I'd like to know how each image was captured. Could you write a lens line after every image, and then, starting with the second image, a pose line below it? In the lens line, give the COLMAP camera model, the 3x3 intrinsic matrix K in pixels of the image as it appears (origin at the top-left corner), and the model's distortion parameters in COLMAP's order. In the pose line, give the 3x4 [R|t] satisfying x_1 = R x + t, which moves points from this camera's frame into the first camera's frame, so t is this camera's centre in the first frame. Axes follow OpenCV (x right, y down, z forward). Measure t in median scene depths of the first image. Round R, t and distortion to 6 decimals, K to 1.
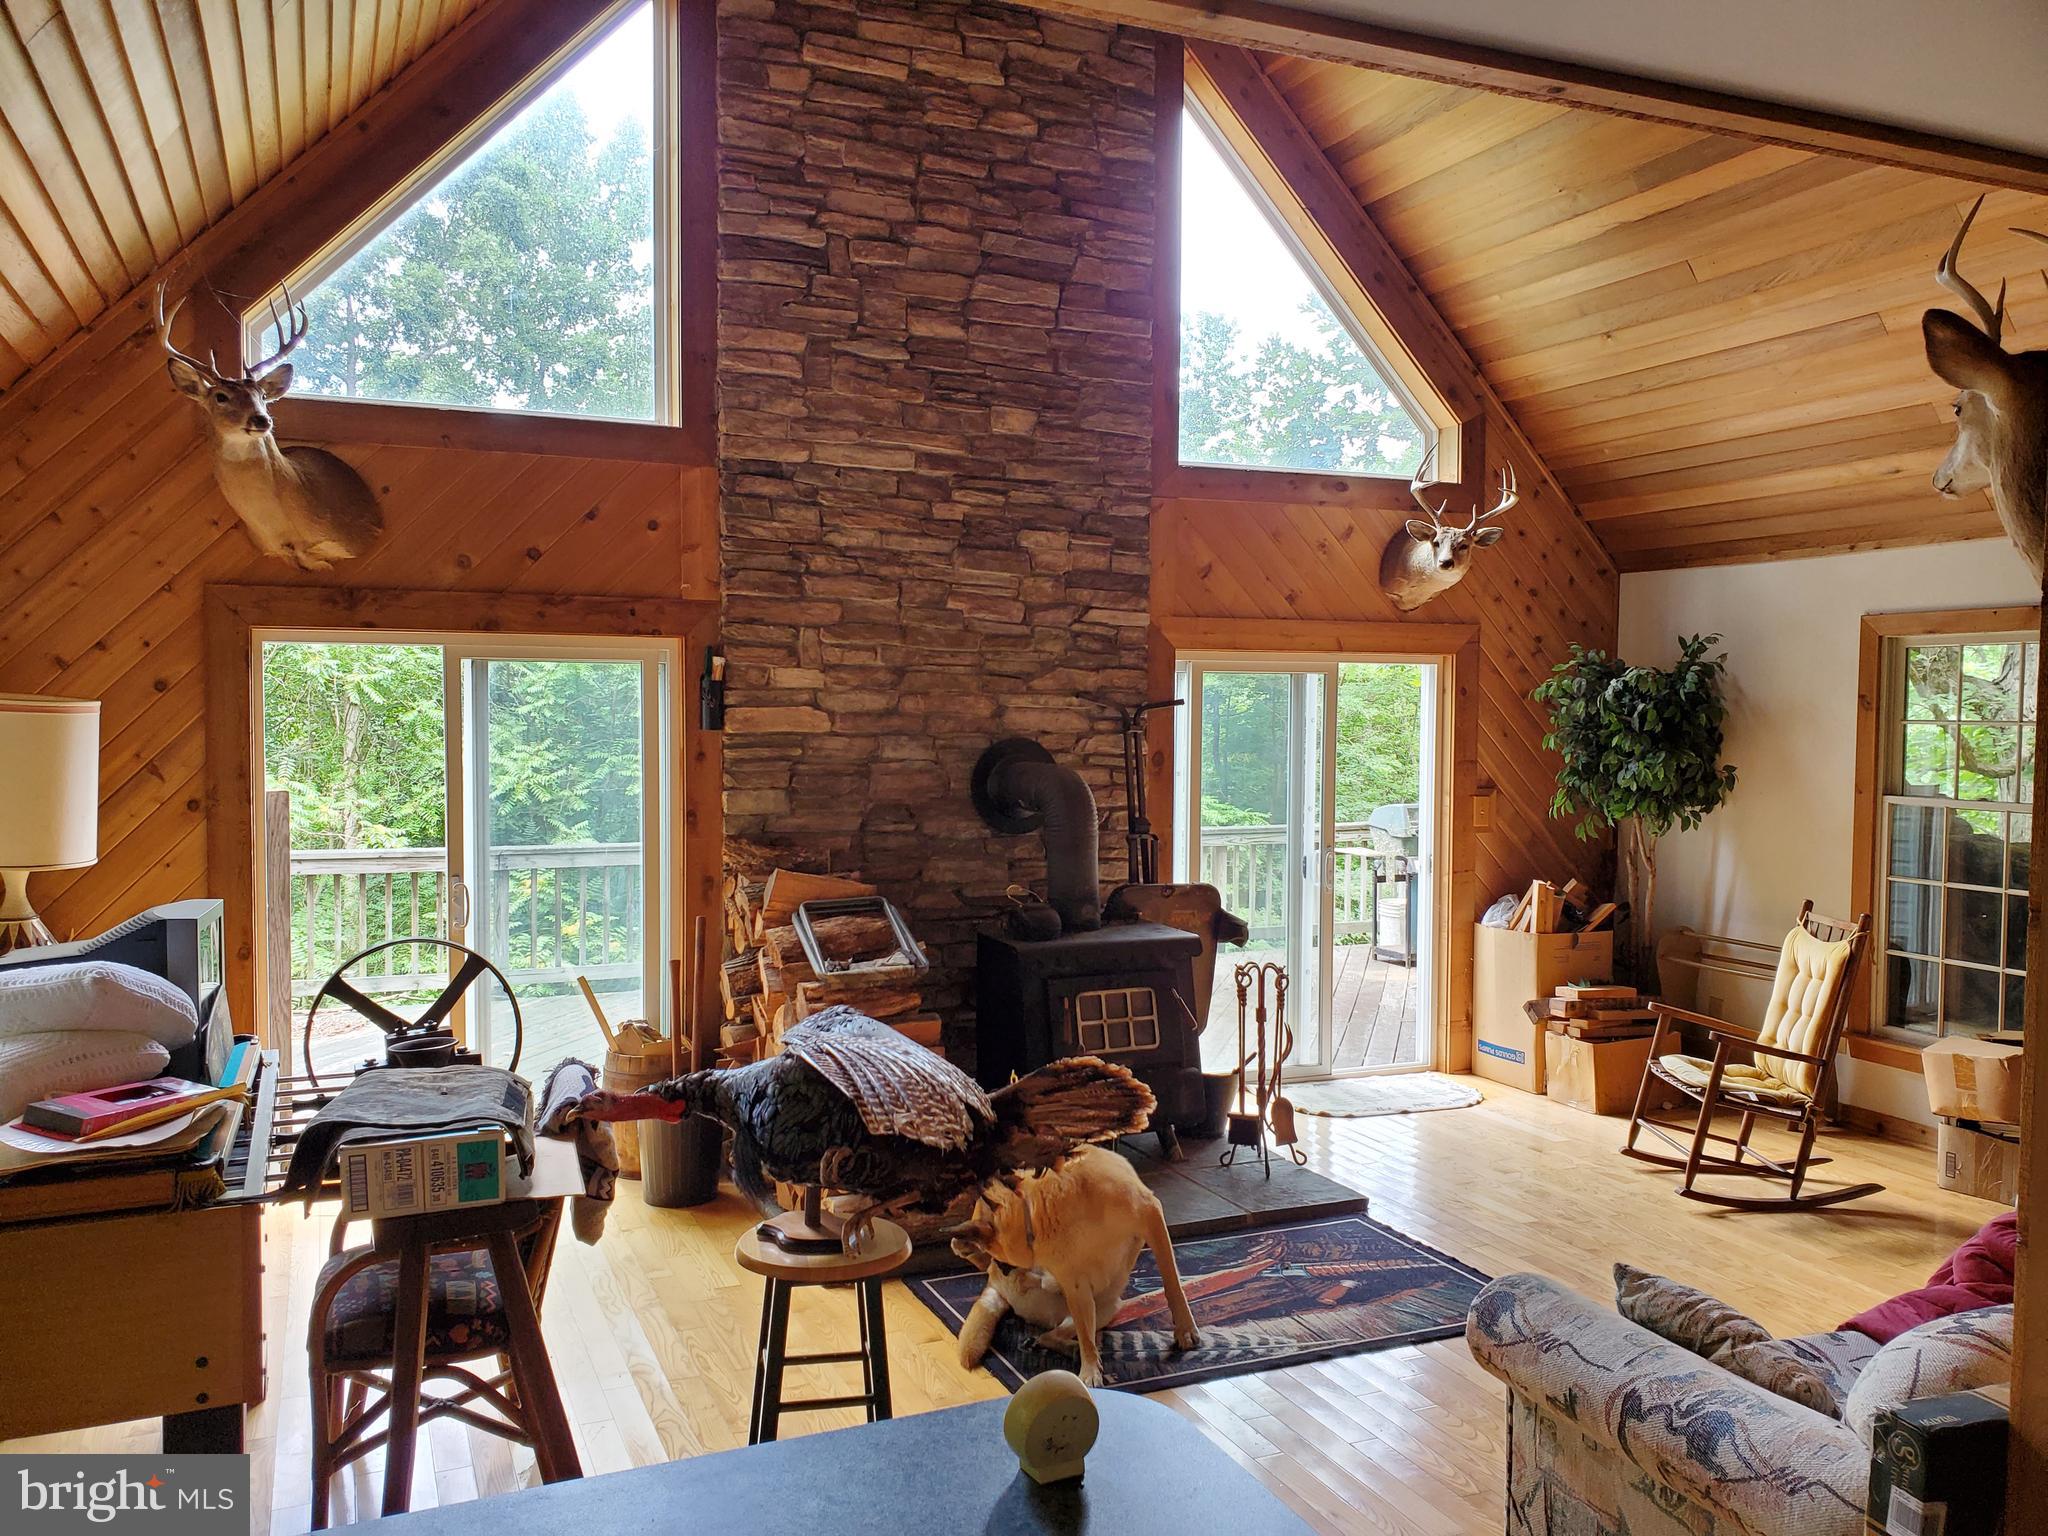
lens RADIAL K [[1577.5, 0, 1035.6], [0, 1577.5, 749.6], [0, 0, 1]] dist [0.102604, -0.195273]
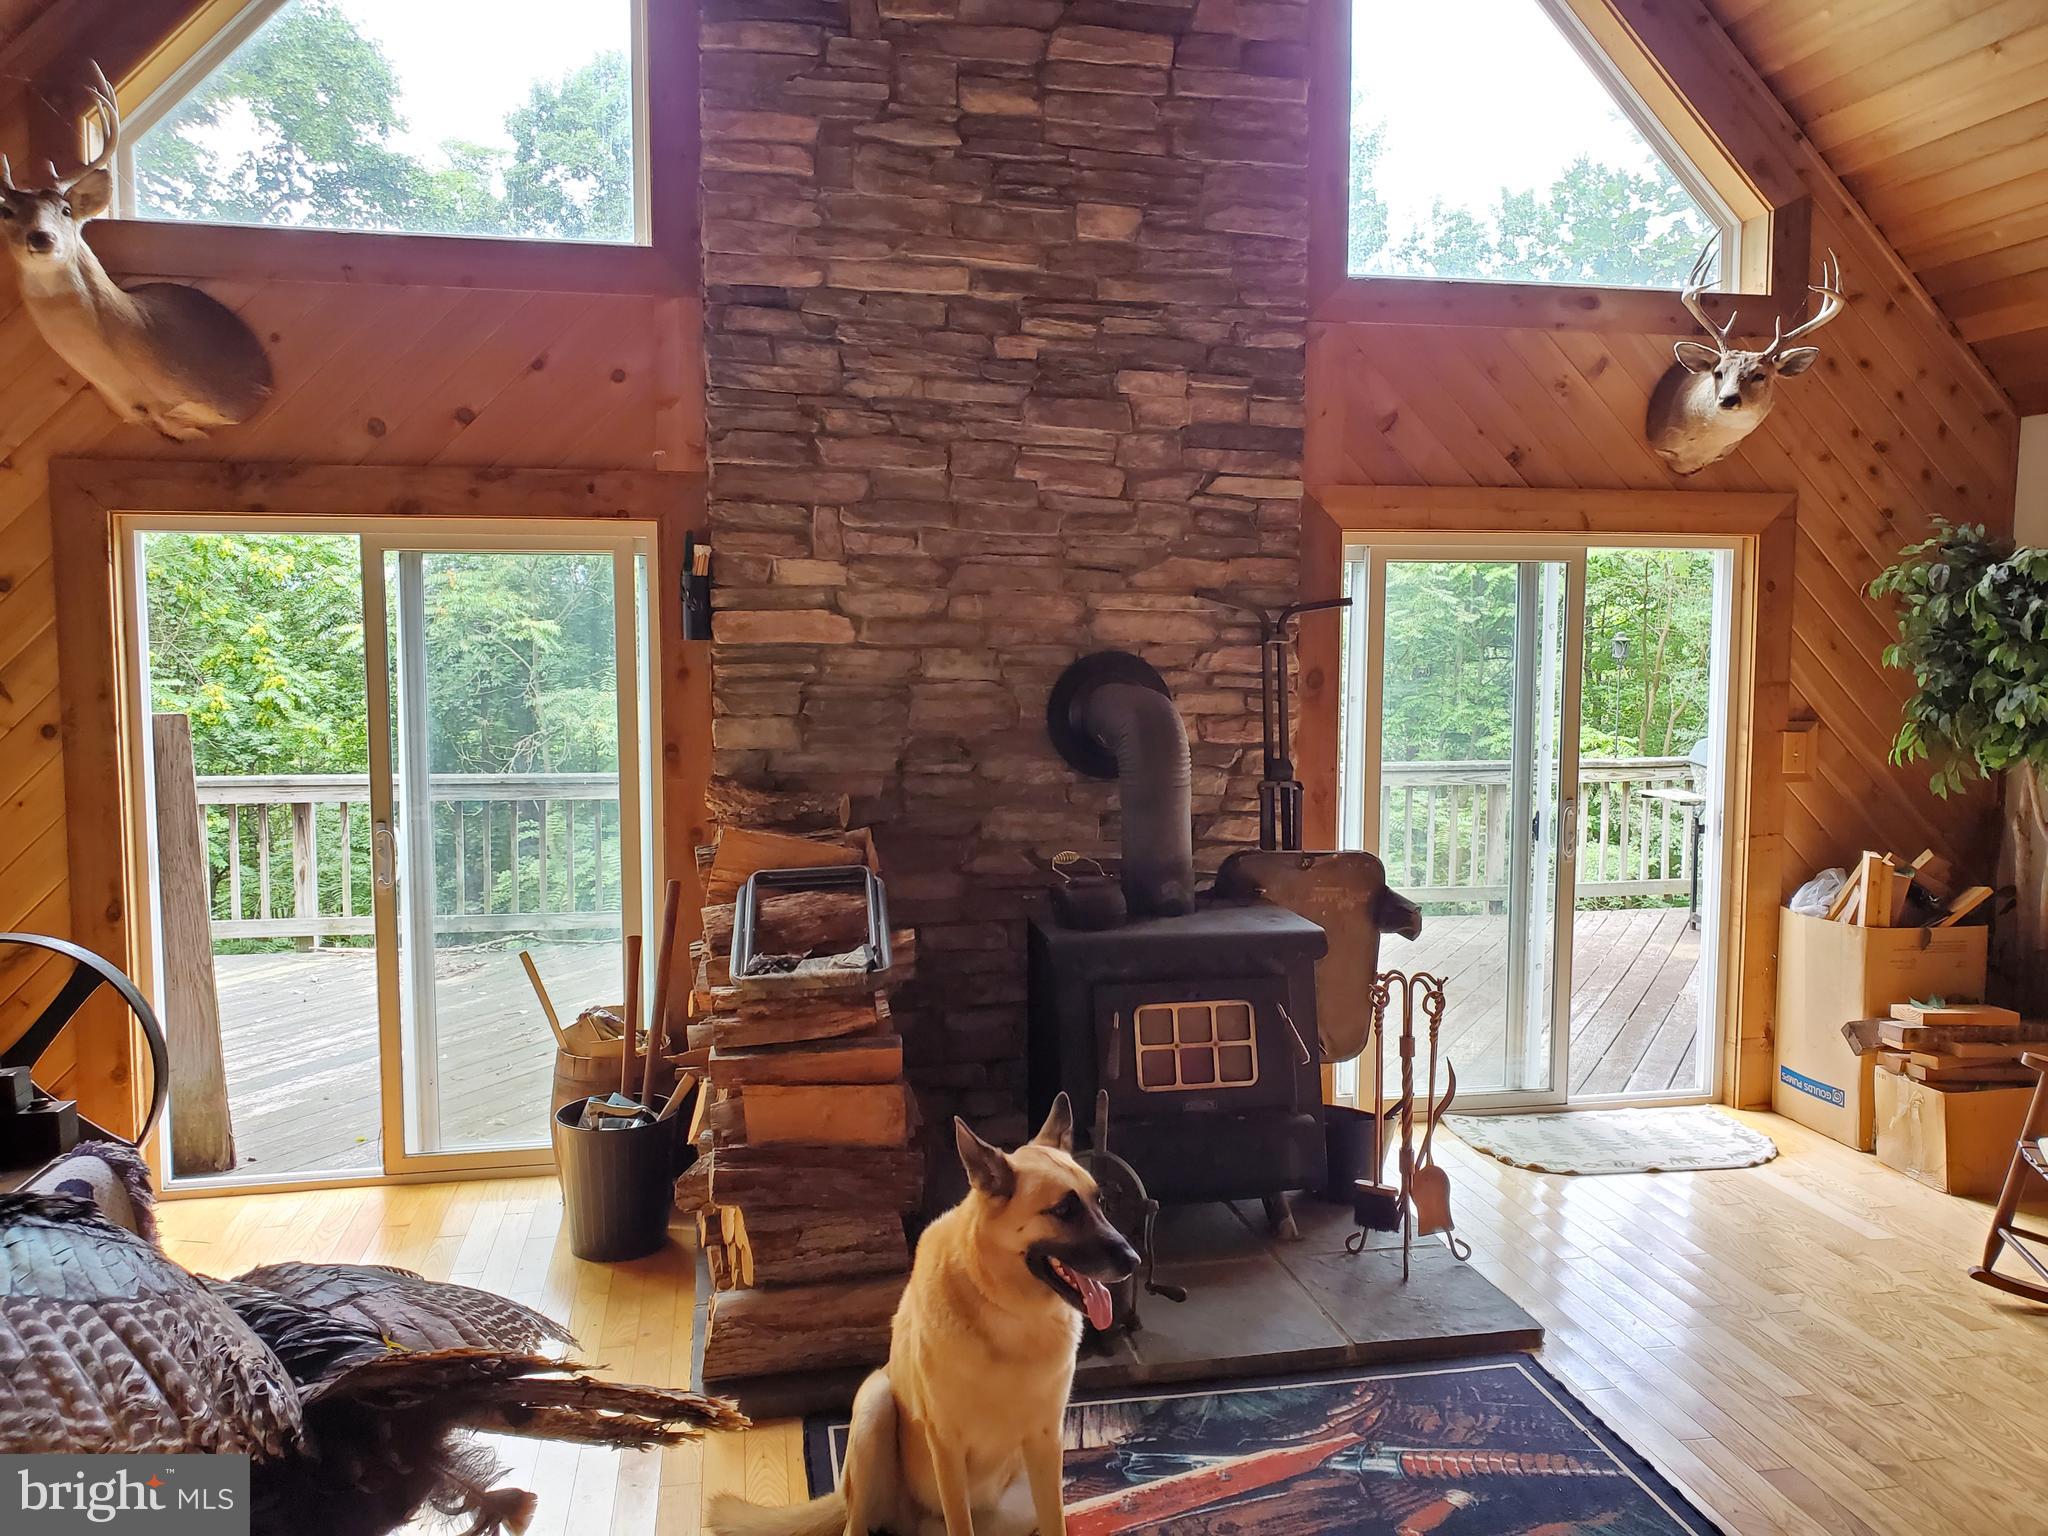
lens RADIAL K [[1587.3, 0, 1070.1], [0, 1587.3, 732.6], [0, 0, 1]] dist [-0.013546, 0.069867]
pose [[0.977075, 0.010769, -0.212621, 0.128522], [-0.001913, 0.999124, 0.041811, 0.000104], [0.212885, -0.040446, 0.976240, 0.258084]]
